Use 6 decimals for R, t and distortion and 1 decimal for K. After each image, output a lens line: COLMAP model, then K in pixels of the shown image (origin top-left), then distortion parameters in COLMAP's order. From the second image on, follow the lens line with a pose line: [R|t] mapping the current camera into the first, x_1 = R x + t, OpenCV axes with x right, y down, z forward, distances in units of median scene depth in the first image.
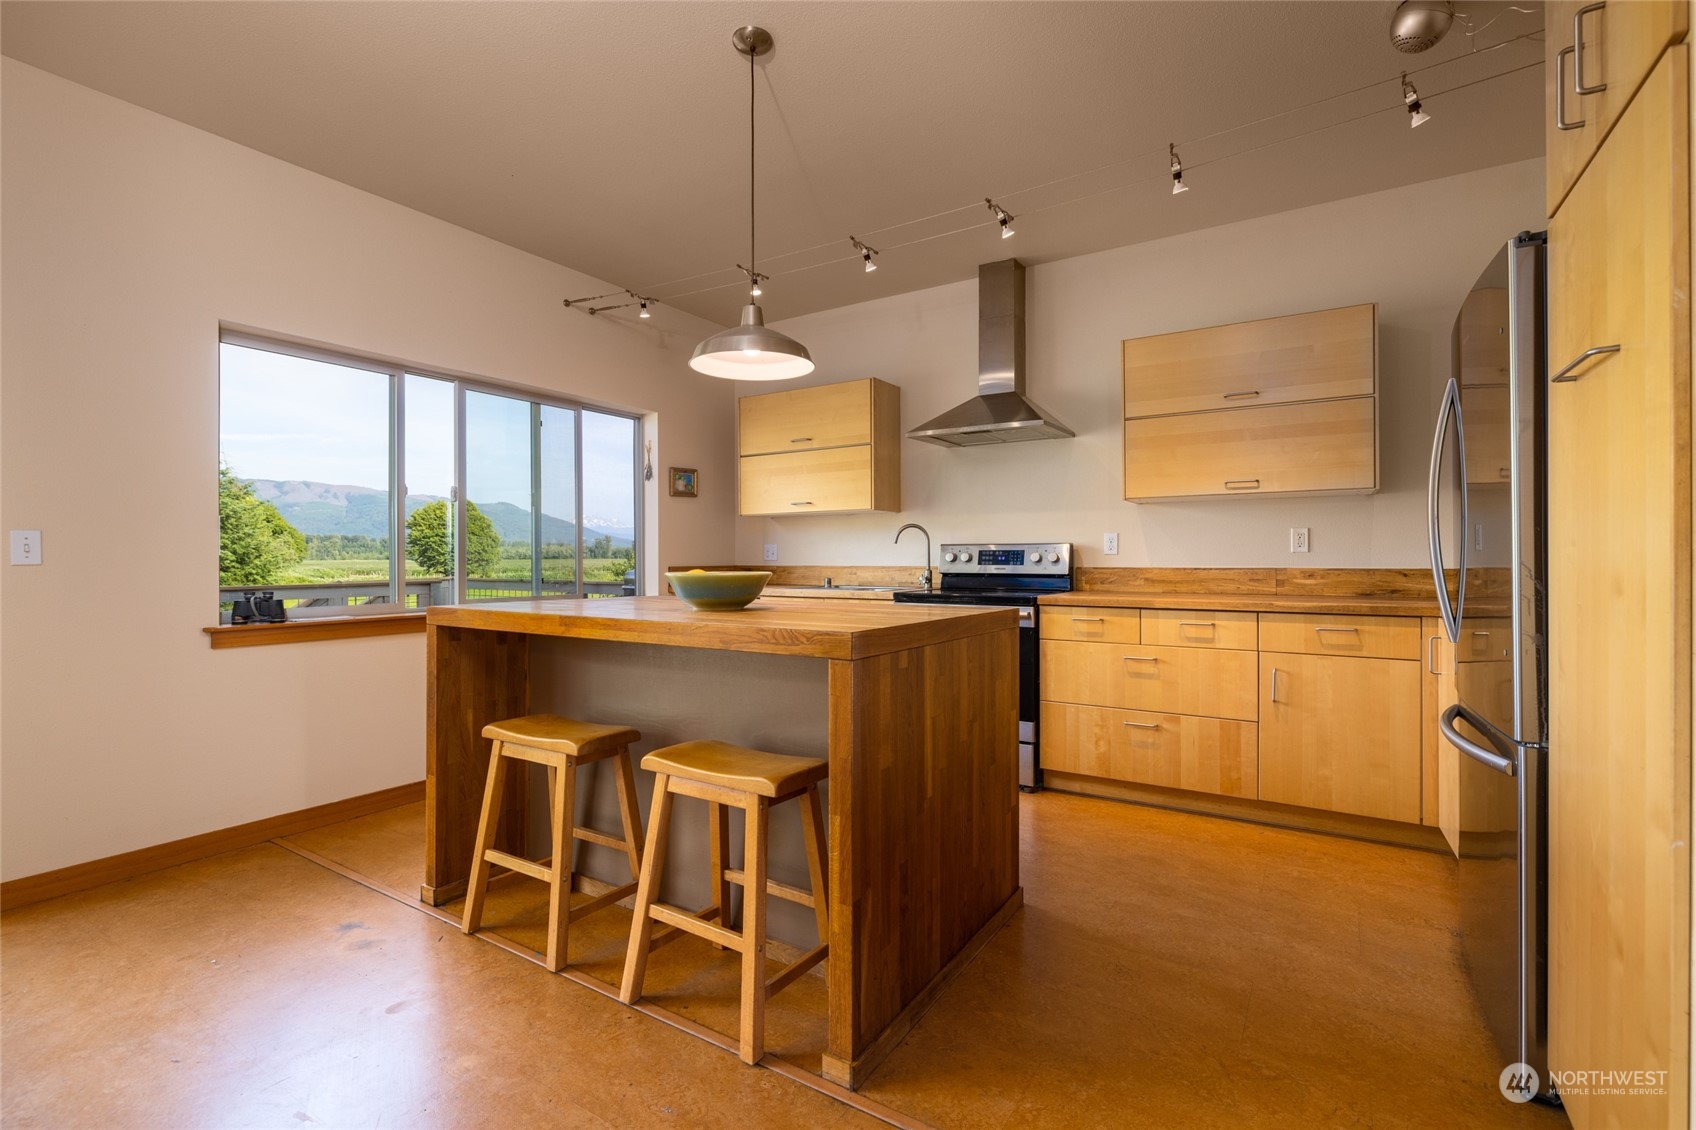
lens RADIAL K [[756.5, 0, 848.0], [0, 756.5, 565.0], [0, 0, 1]] dist [-0.005003, -0.000371]
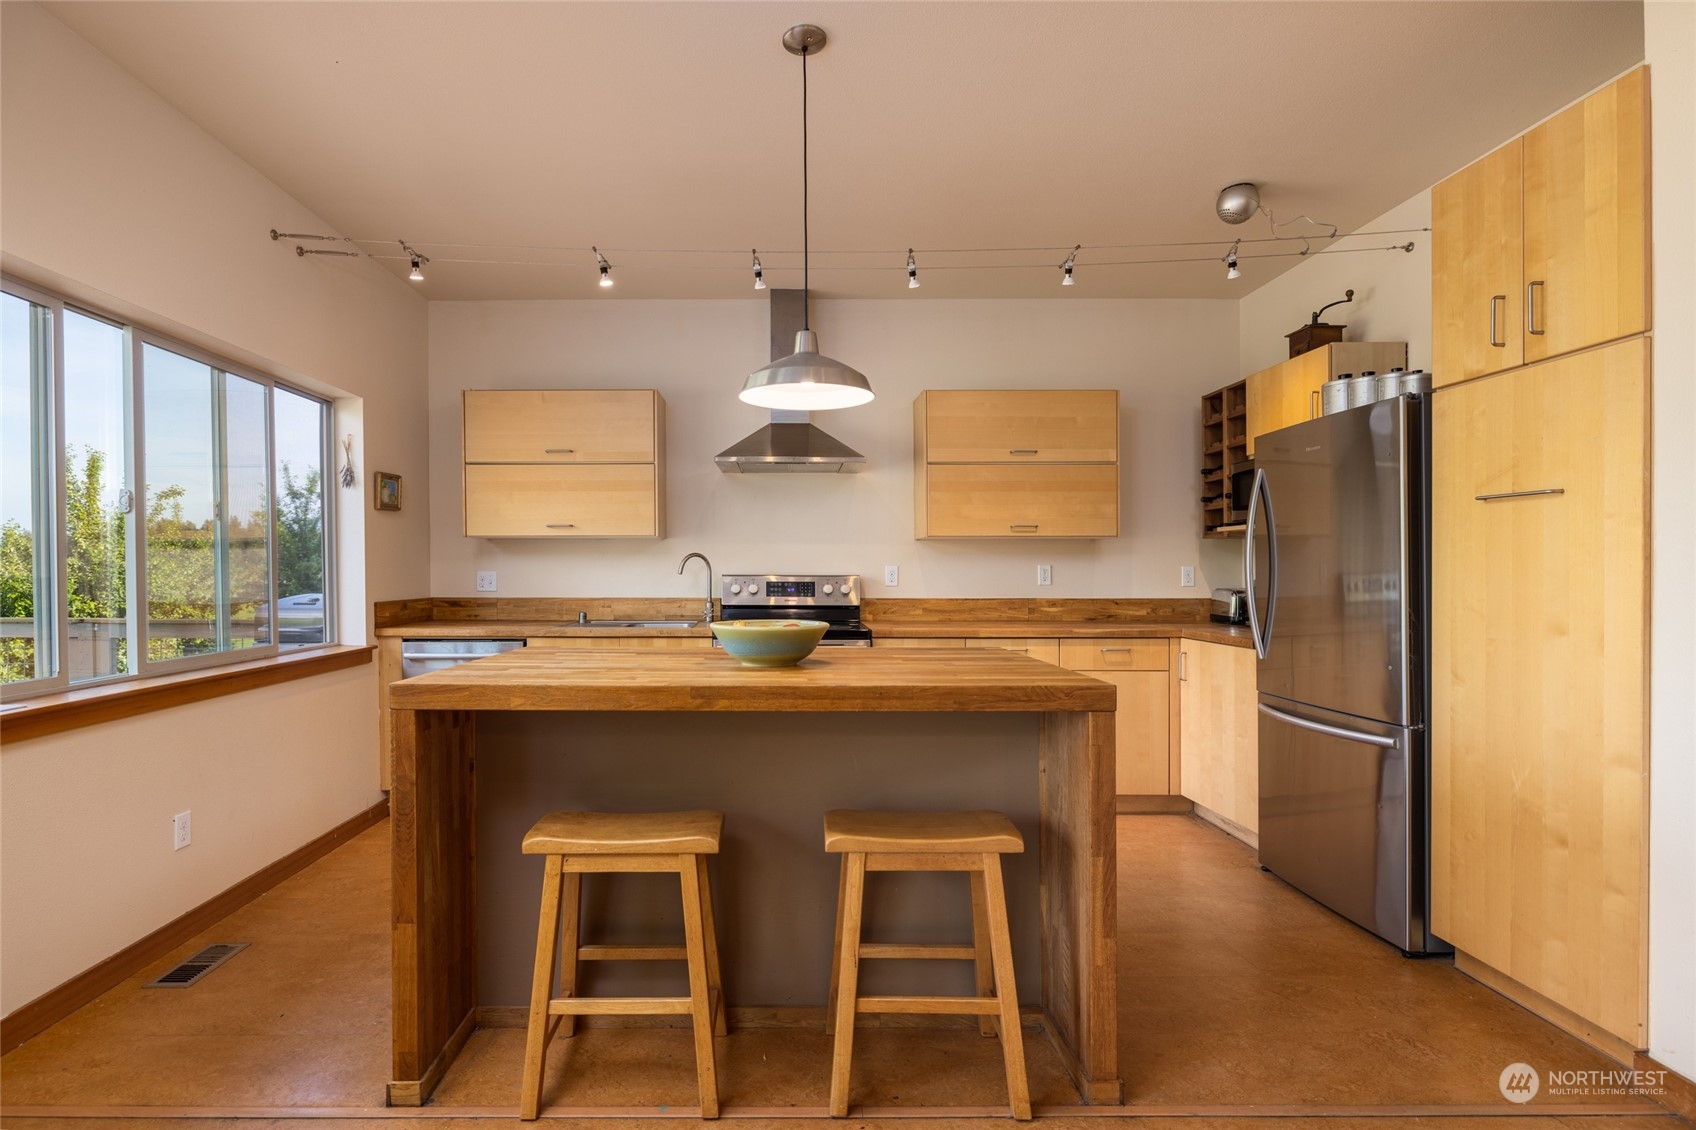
lens RADIAL K [[823.9, 0, 774.7], [0, 823.9, 583.9], [0, 0, 1]] dist [-0.004913, -0.000777]
pose [[0.846213, -0.006151, 0.532809, -0.427666], [0.002291, 0.999966, 0.007905, -0.027758], [-0.532839, -0.005468, 0.846199, 0.108403]]
